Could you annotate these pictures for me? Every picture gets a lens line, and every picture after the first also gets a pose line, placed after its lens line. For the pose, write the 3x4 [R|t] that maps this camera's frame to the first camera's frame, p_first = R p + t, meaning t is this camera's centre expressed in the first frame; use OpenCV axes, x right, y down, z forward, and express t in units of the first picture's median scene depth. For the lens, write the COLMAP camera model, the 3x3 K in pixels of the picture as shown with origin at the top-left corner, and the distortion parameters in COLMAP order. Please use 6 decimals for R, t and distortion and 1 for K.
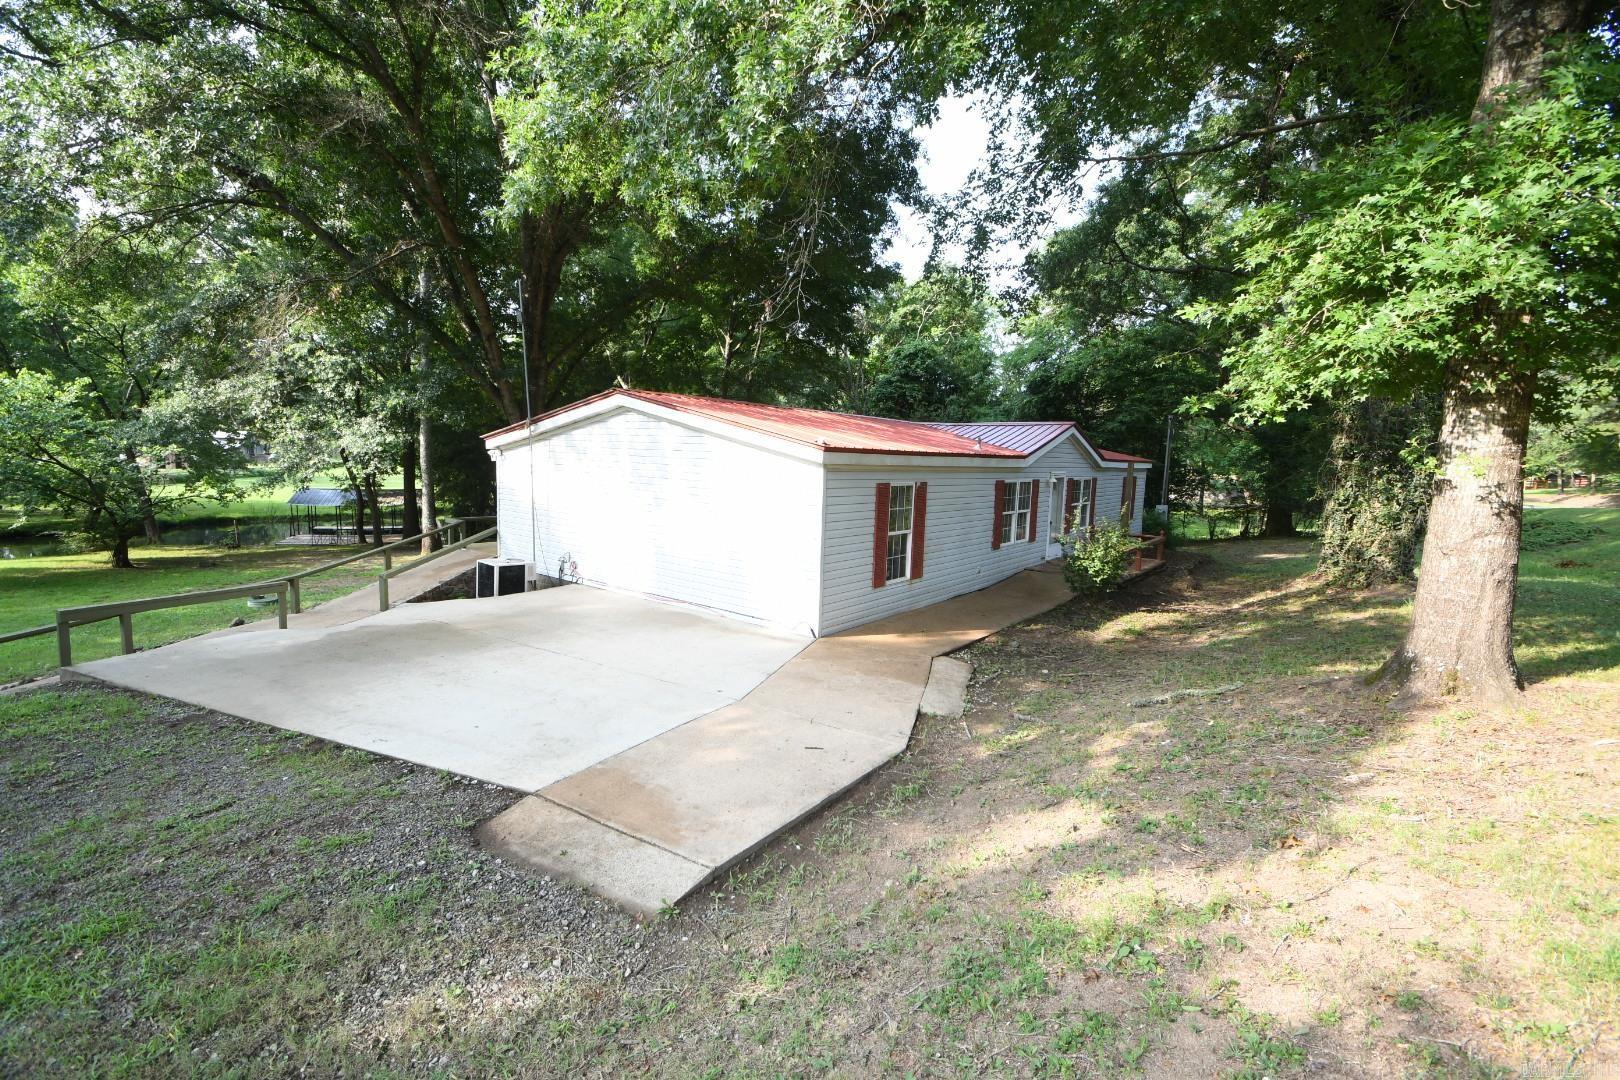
lens RADIAL K [[674.9, 0, 810.0], [0, 674.9, 540.0], [0, 0, 1]] dist [0.001118, -0.000404]
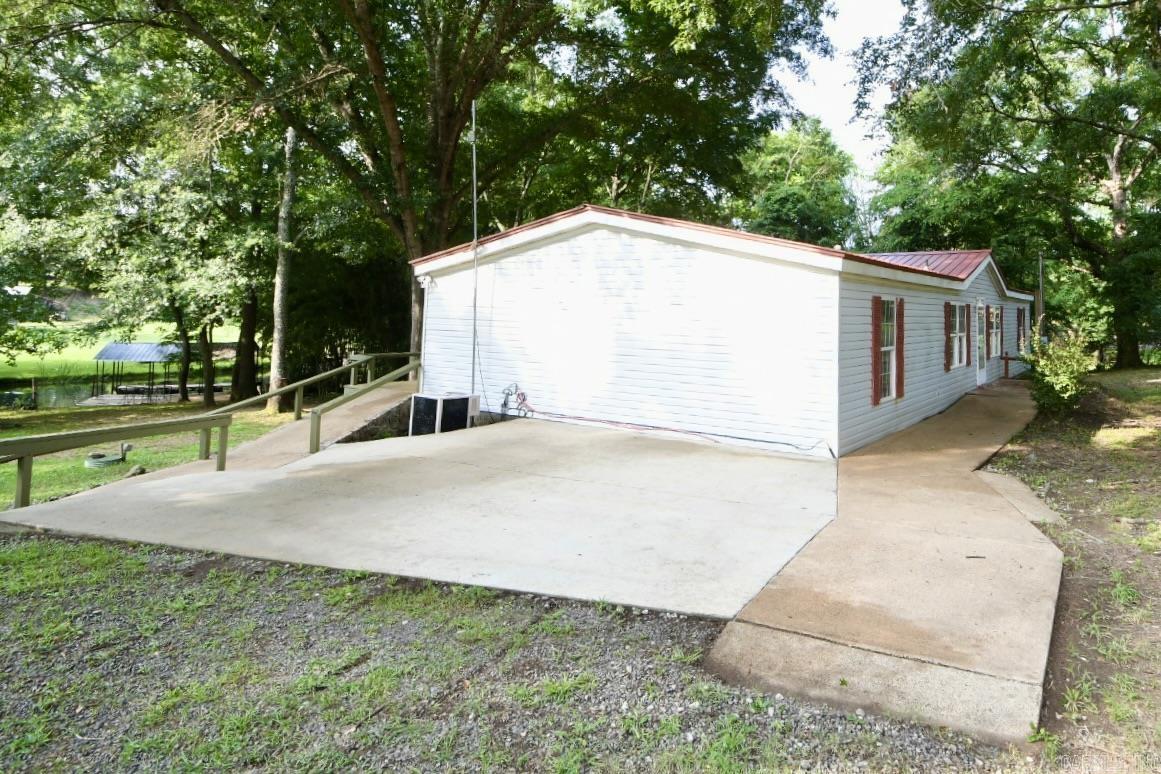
lens RADIAL K [[664.5, 0, 580.6], [0, 664.5, 312.3], [0, 0, 1]] dist [-0.001284, -0.000529]
pose [[0.992970, -0.008158, 0.118082, -0.371520], [0.027819, 0.985761, -0.165836, 0.074394], [-0.115048, 0.167956, 0.979058, 0.092790]]
